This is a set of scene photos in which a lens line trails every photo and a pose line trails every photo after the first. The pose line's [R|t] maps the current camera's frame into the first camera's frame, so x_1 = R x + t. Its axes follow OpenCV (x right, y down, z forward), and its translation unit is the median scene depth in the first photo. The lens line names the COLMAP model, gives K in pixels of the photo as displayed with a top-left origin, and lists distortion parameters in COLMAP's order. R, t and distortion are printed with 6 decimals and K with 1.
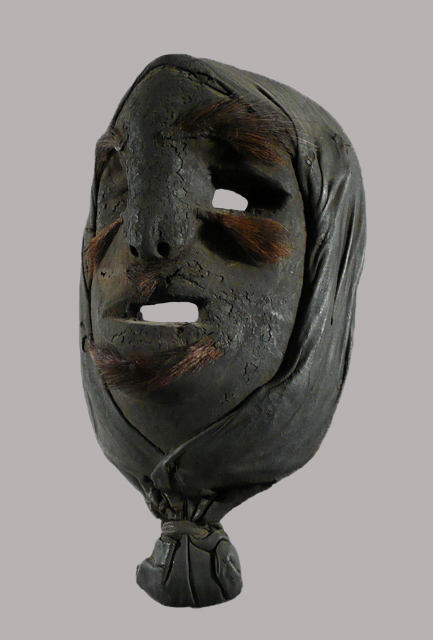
lens RADIAL K [[796.9, 0, 216.4], [0, 796.9, 320.6], [0, 0, 1]] dist [0.003085, 0.000000]
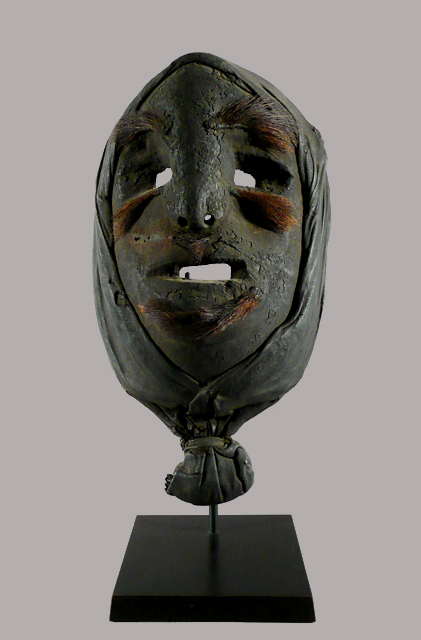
lens RADIAL K [[732.3, 0, 210.6], [0, 732.3, 319.3], [0, 0, 1]] dist [0.006330, 0.000000]
pose [[0.920584, -0.054565, 0.386714, -0.495850], [0.015257, 0.994460, 0.103998, -0.054653], [-0.390247, -0.089839, 0.916317, -0.041814]]
